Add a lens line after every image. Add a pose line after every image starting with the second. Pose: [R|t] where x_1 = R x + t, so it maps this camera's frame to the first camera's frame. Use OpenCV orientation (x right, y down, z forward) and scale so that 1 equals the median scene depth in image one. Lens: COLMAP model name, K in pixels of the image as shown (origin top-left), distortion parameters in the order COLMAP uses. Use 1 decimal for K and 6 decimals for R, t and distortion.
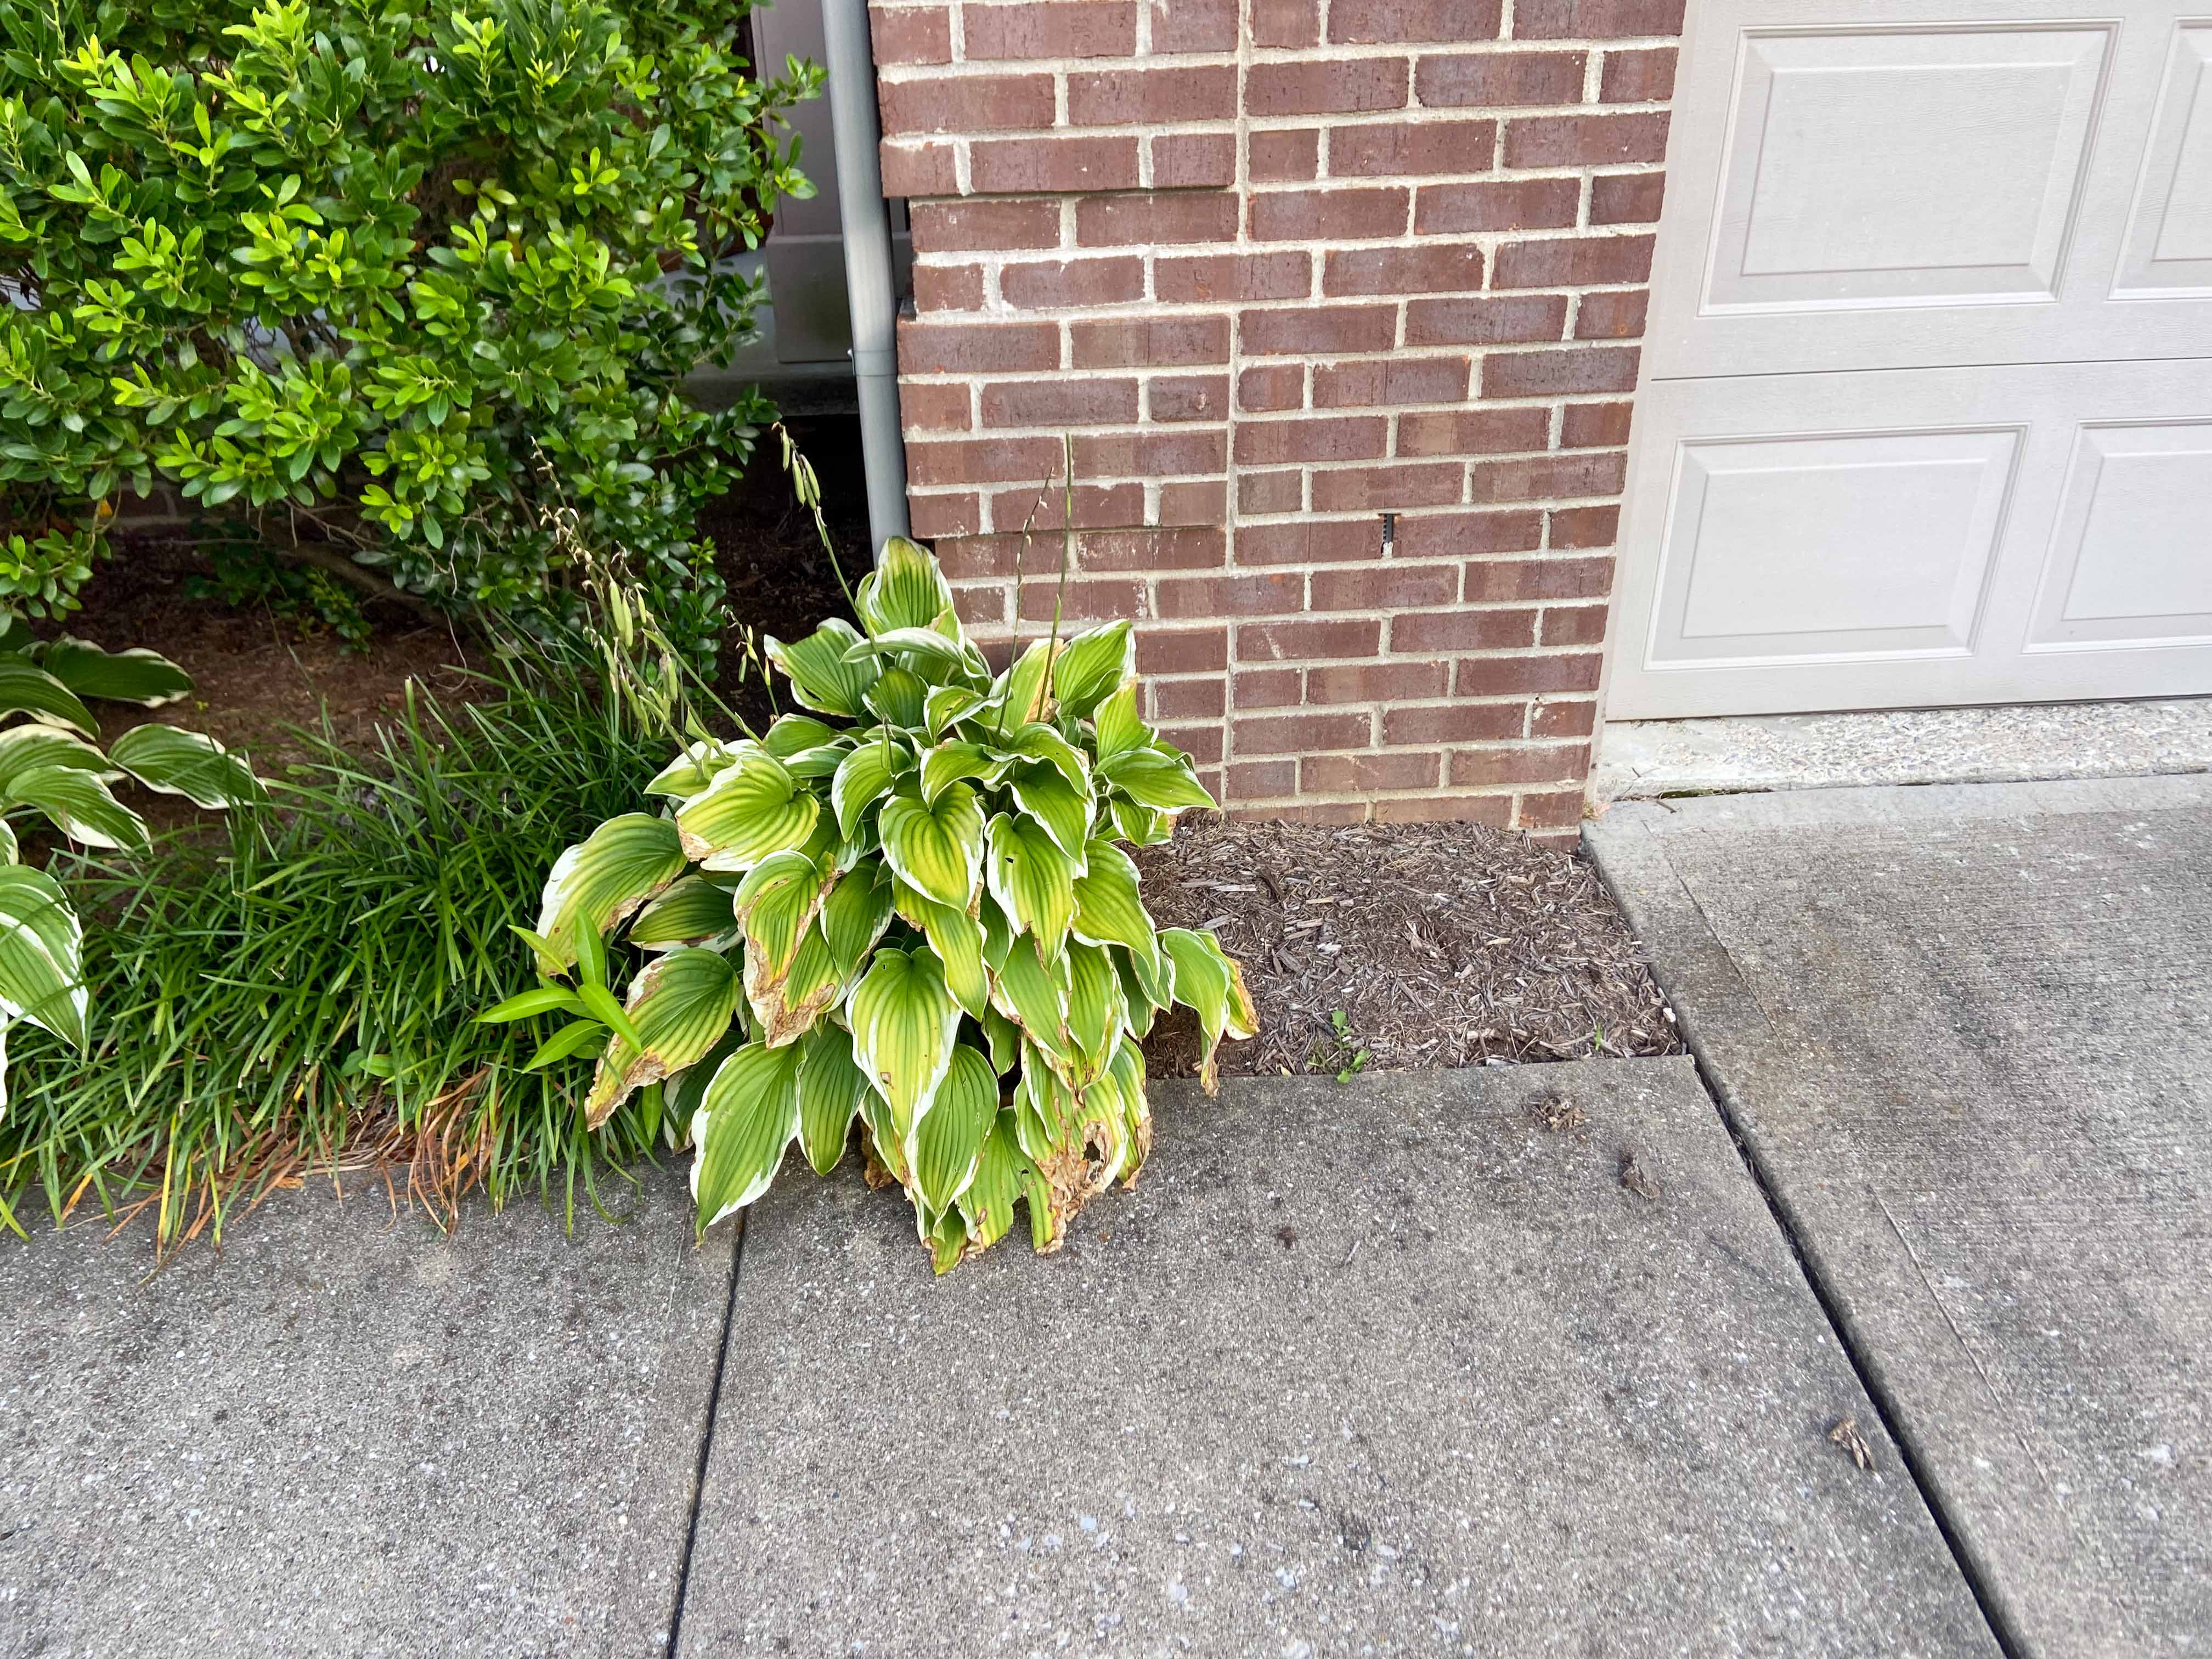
lens RADIAL K [[1682.1, 0, 1093.5], [0, 1682.1, 807.6], [0, 0, 1]] dist [0.092022, -0.095850]
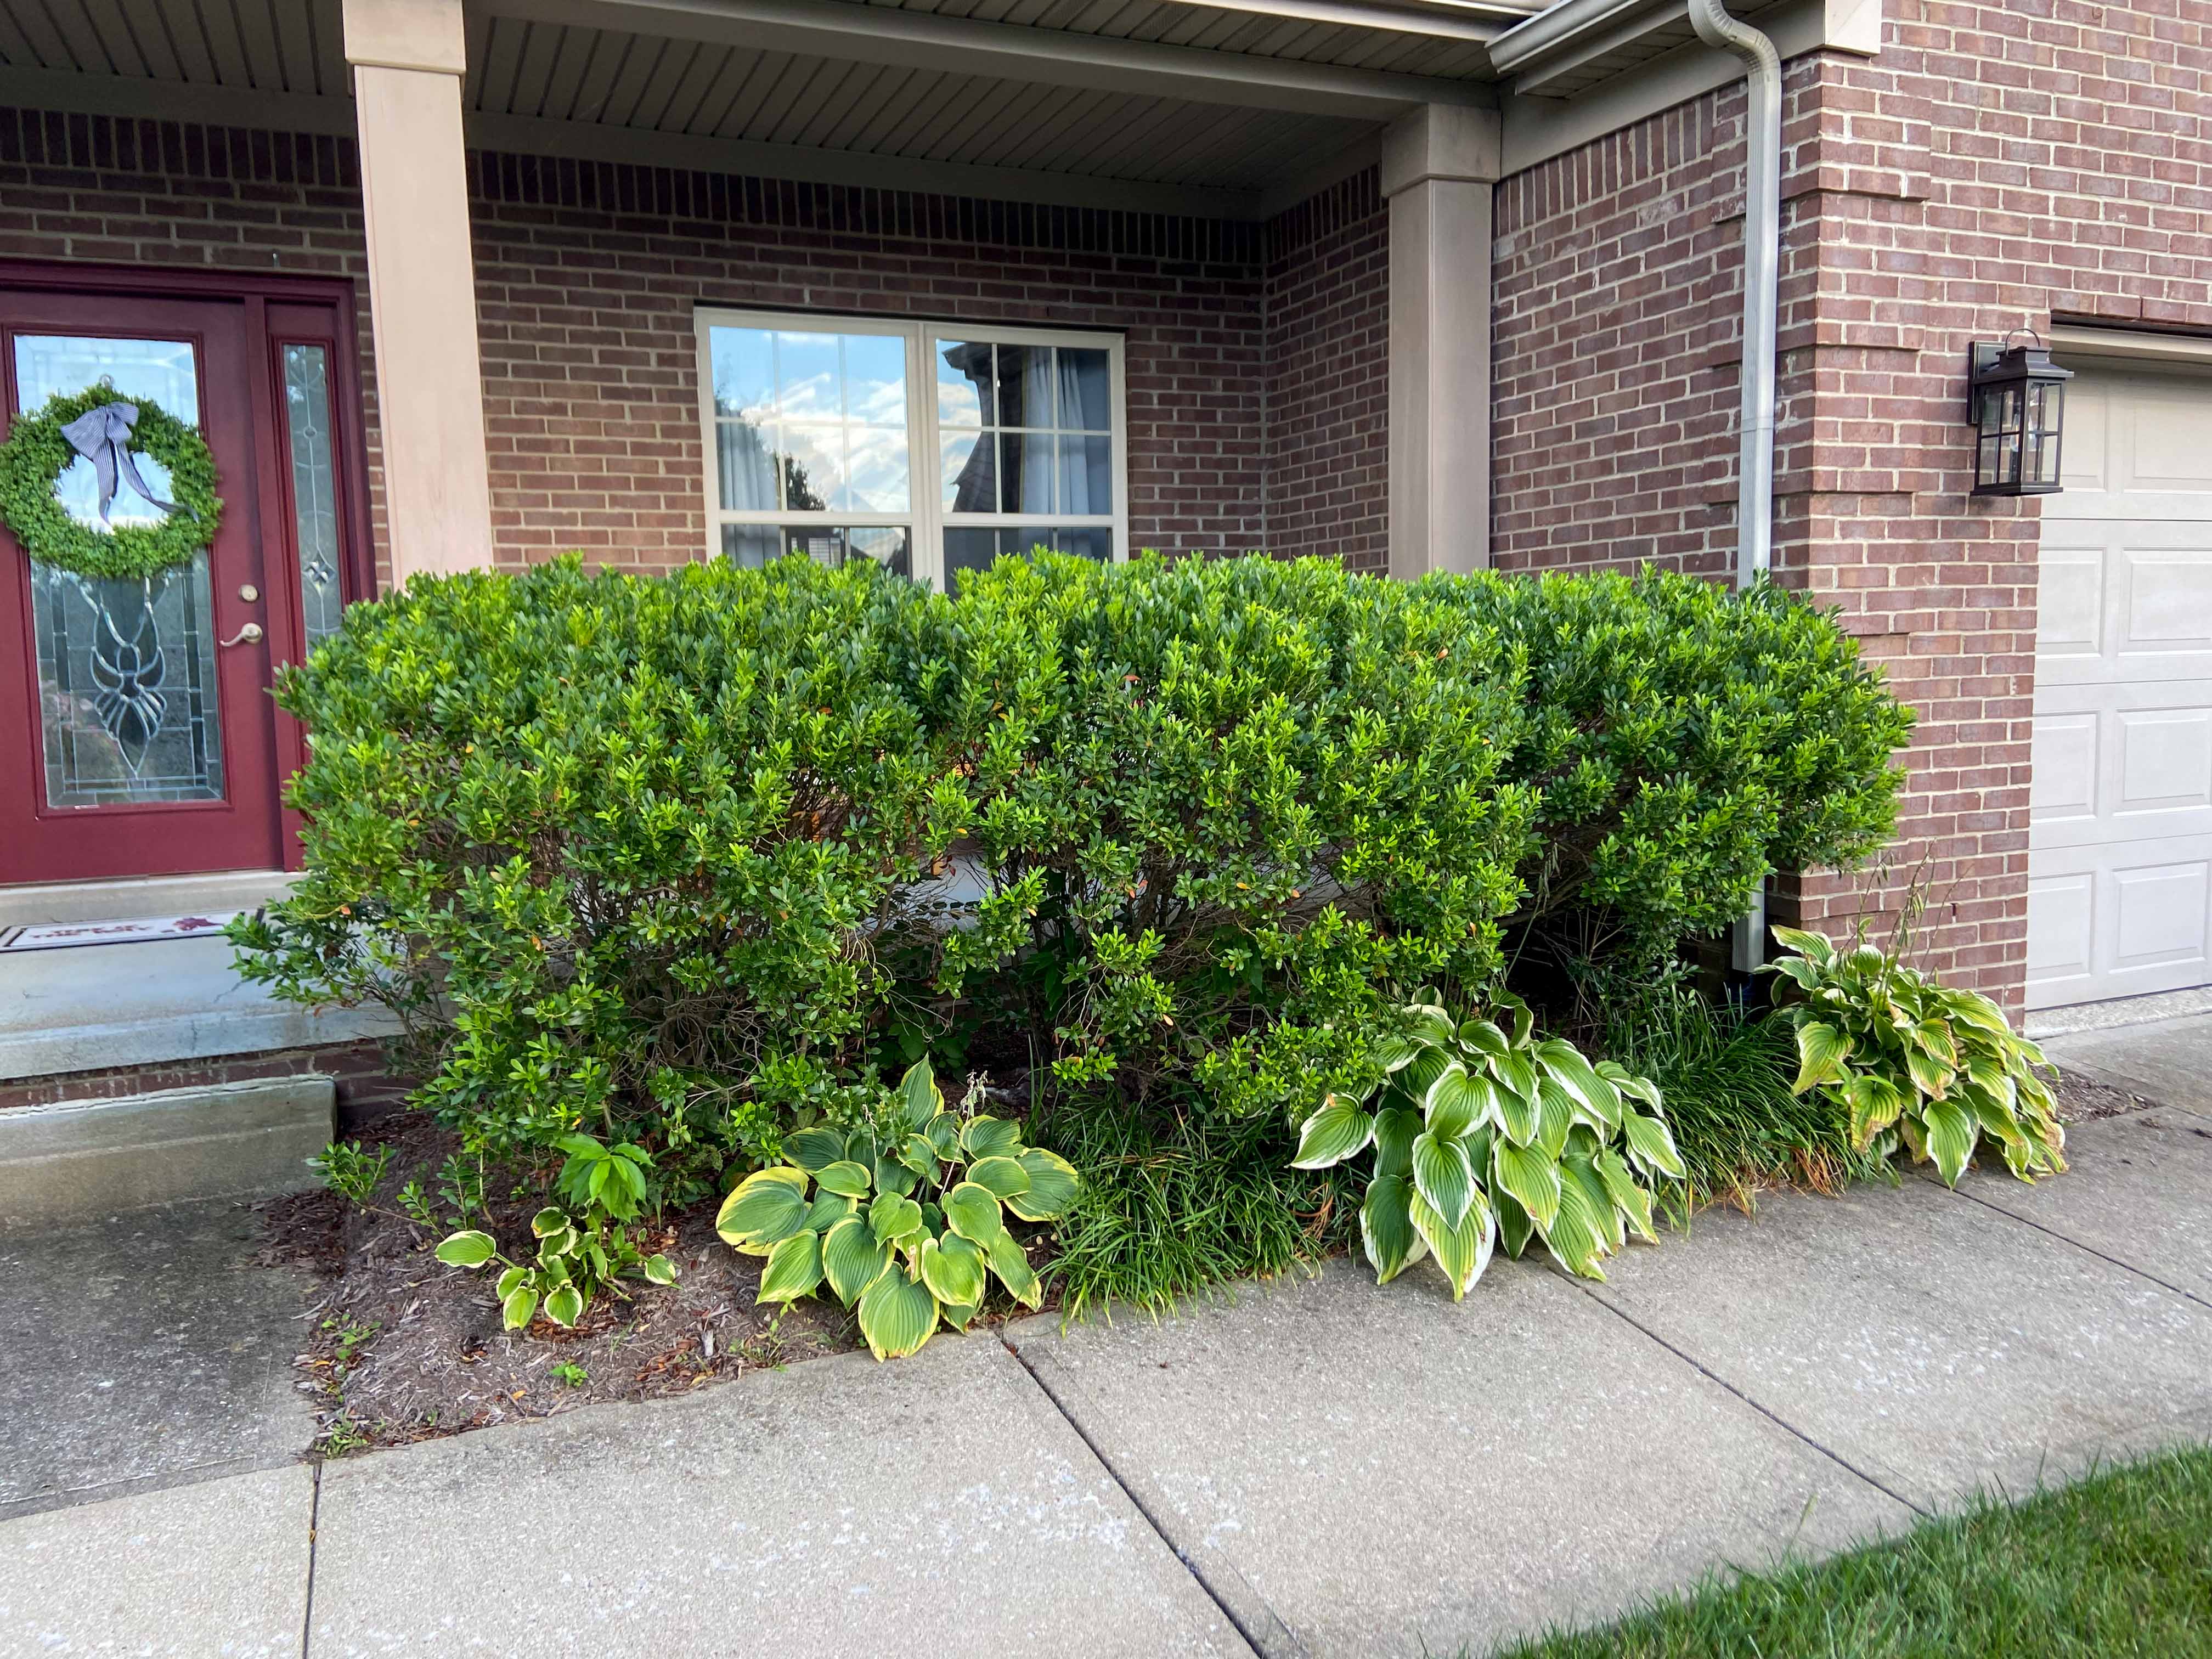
lens RADIAL K [[1682.1, 0, 1110.0], [0, 1682.1, 811.4], [0, 0, 1]] dist [0.092022, -0.095850]
pose [[0.940486, -0.031460, 0.338372, -1.756887], [0.154916, 0.925918, -0.344494, 0.347563], [-0.302467, 0.376411, 0.875687, -0.767178]]
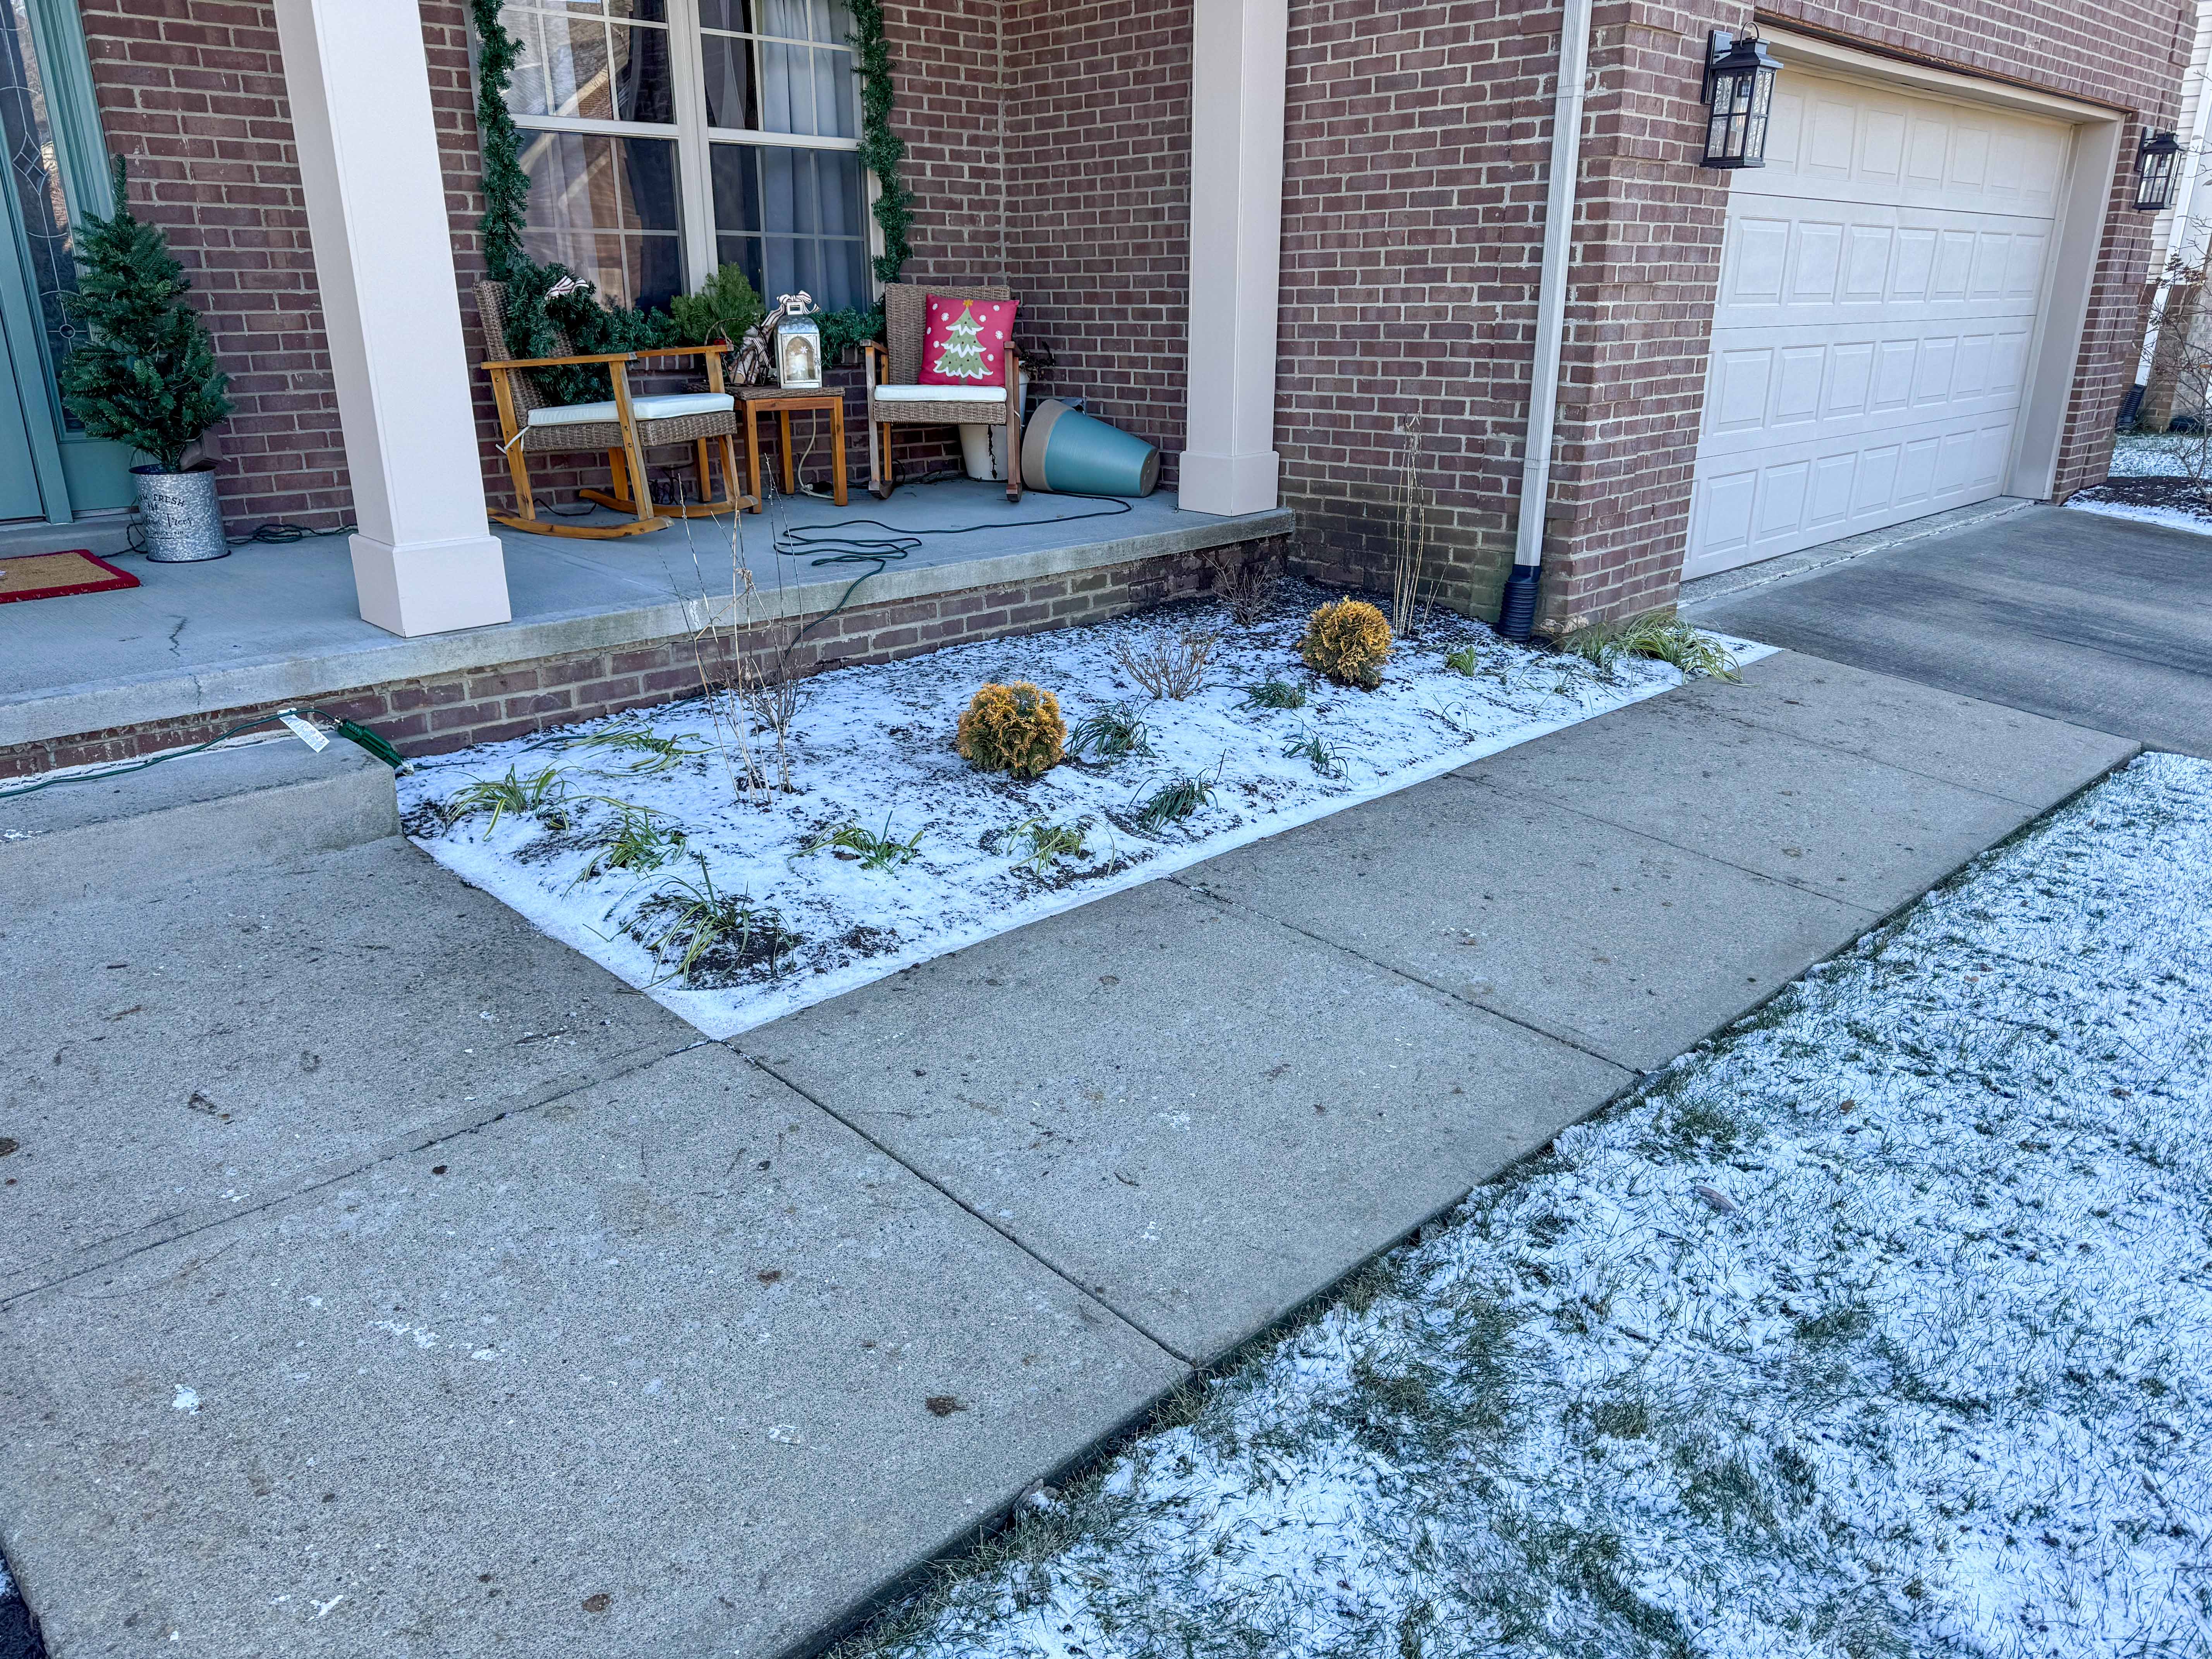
lens RADIAL K [[1568.3, 0, 1125.2], [0, 1568.3, 842.7], [0, 0, 1]] dist [0.008412, -0.005717]
pose [[0.752007, -0.199078, 0.628374, -2.473577], [0.283430, 0.958333, -0.035582, 0.239769], [-0.595107, 0.204858, 0.777098, -0.488928]]
